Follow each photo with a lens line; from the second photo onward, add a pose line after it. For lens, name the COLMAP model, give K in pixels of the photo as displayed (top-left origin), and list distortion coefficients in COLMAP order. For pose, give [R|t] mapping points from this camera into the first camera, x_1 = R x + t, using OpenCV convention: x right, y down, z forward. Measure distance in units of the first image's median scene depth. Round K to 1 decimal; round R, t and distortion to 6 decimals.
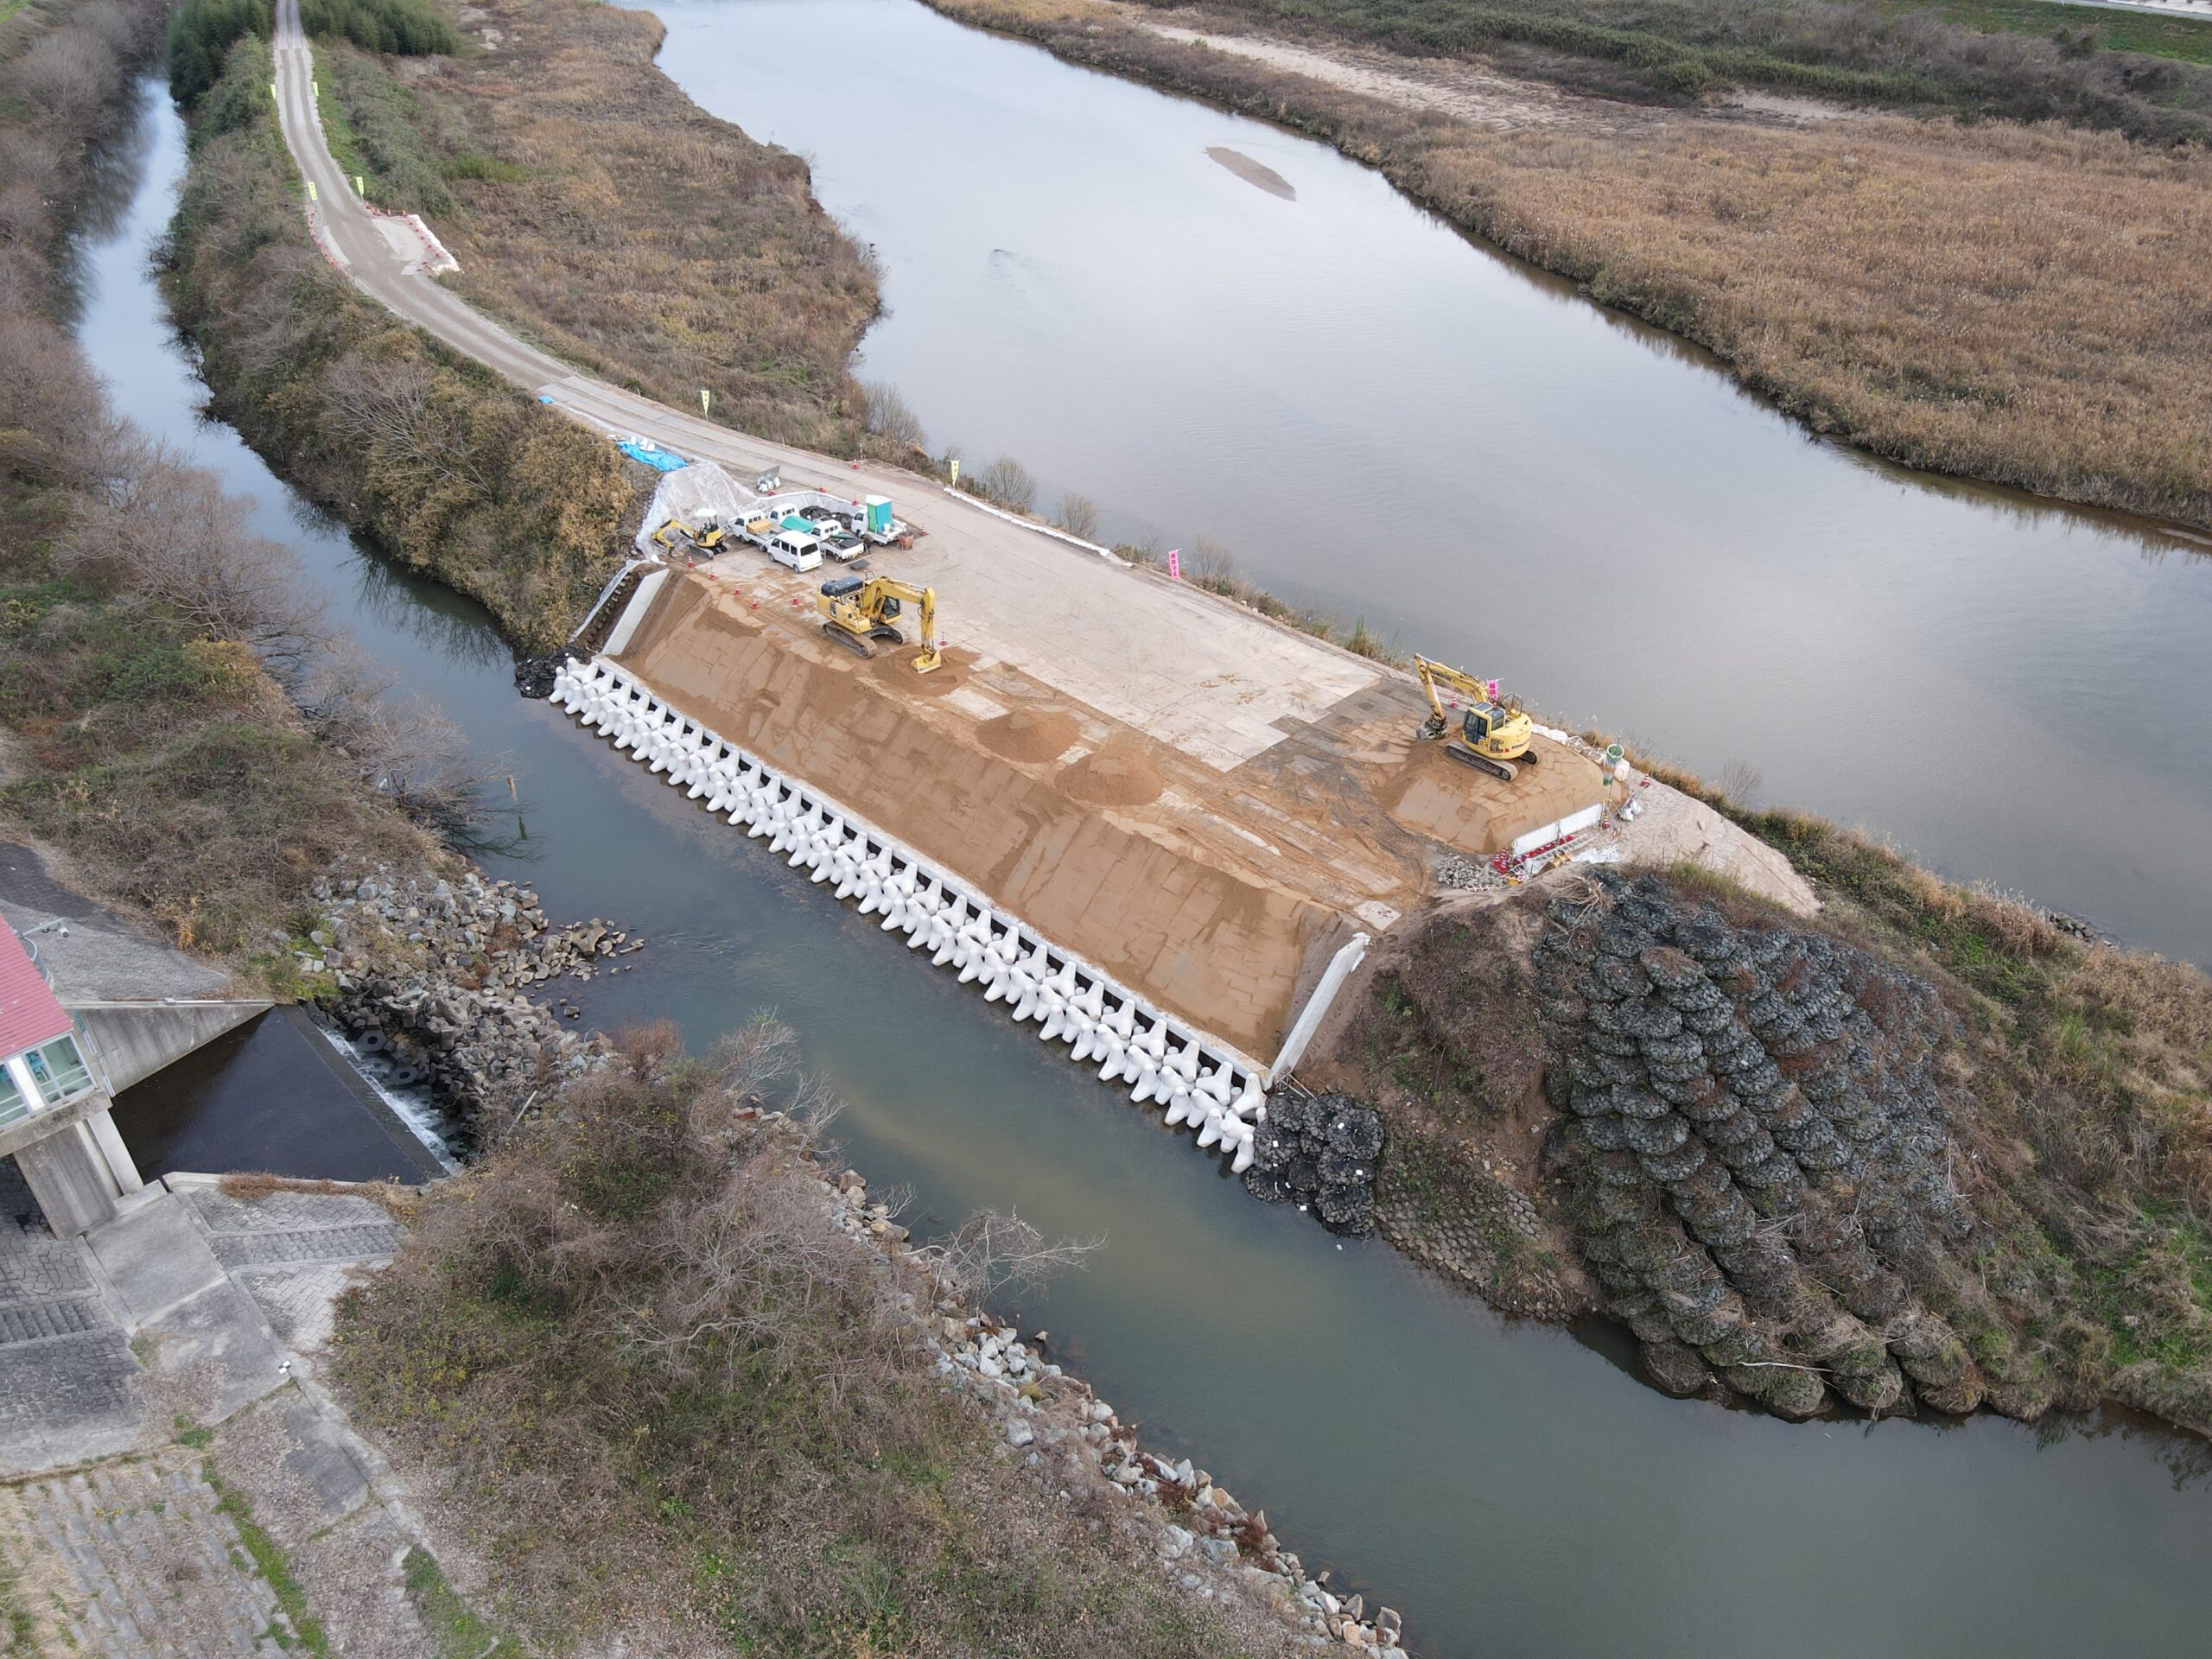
lens RADIAL K [[1600.3, 0, 1102.8], [0, 1600.3, 823.1], [0, 0, 1]] dist [0.027290, -0.007321]
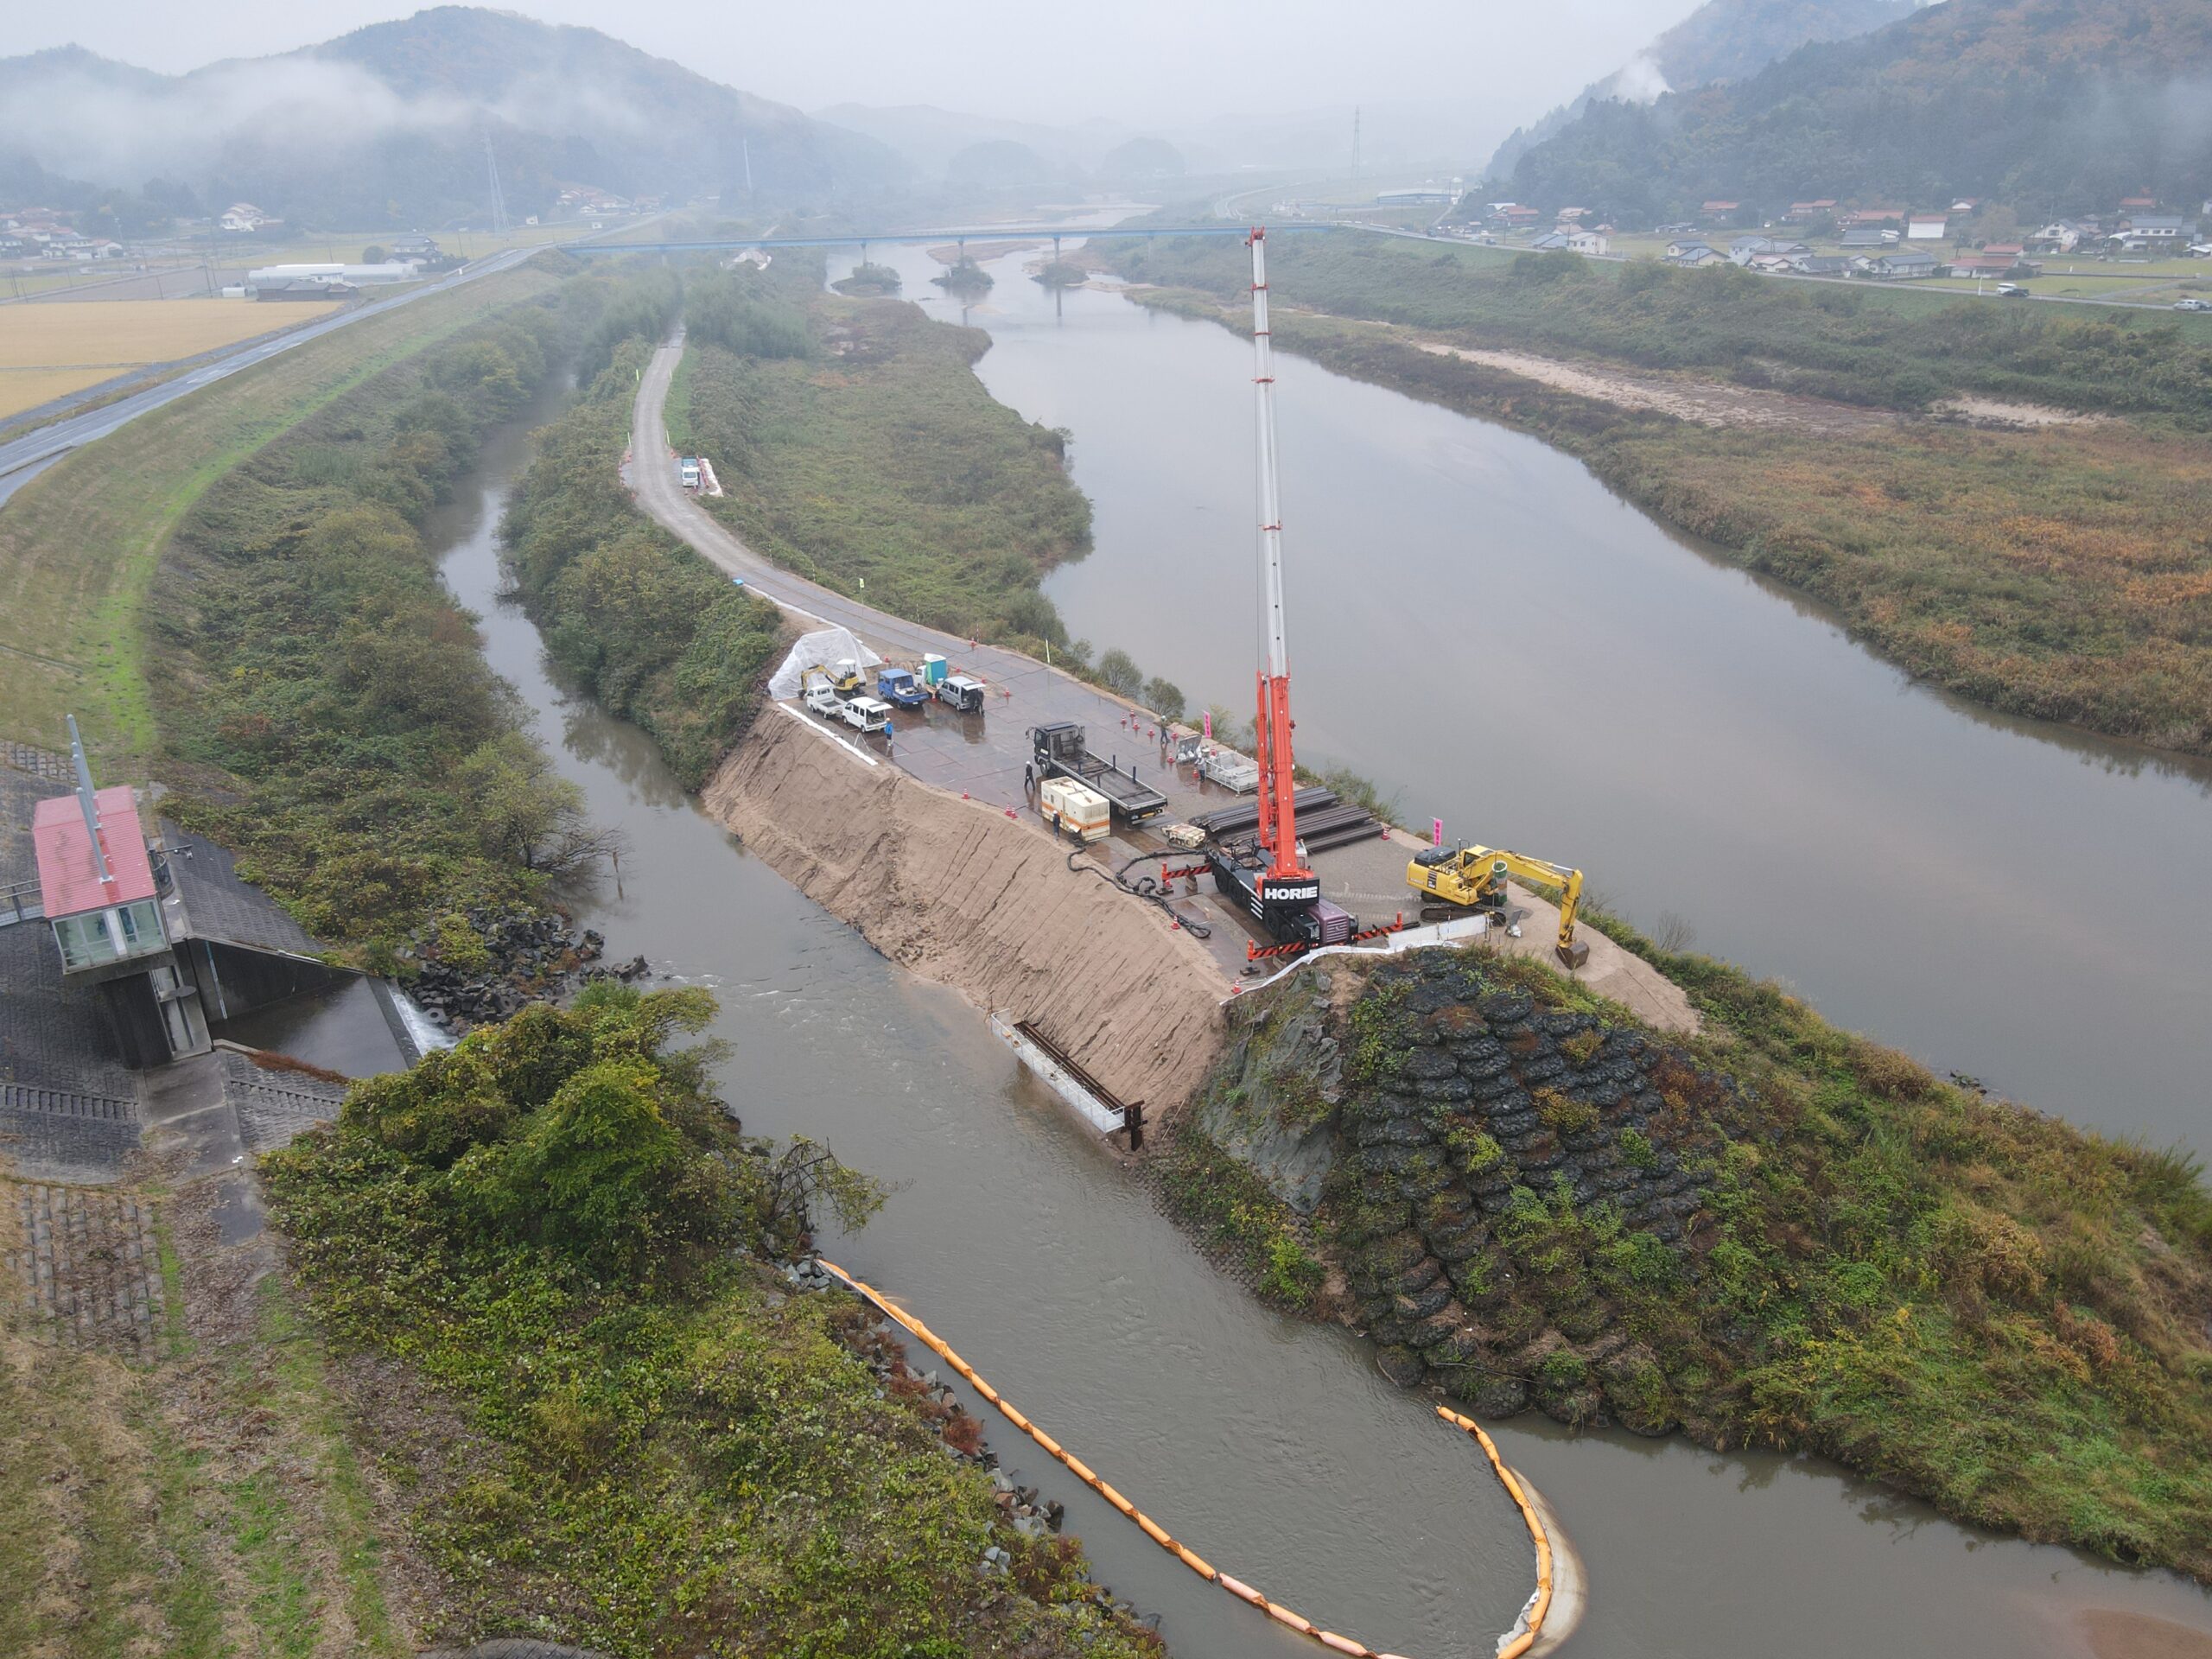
lens RADIAL K [[1600.3, 0, 1102.8], [0, 1600.3, 823.1], [0, 0, 1]] dist [0.027290, -0.007321]
pose [[0.978146, 0.071043, -0.195407, 0.198546], [-0.105180, 0.979765, -0.170289, 0.105287], [0.179355, 0.187120, 0.965825, -0.088877]]
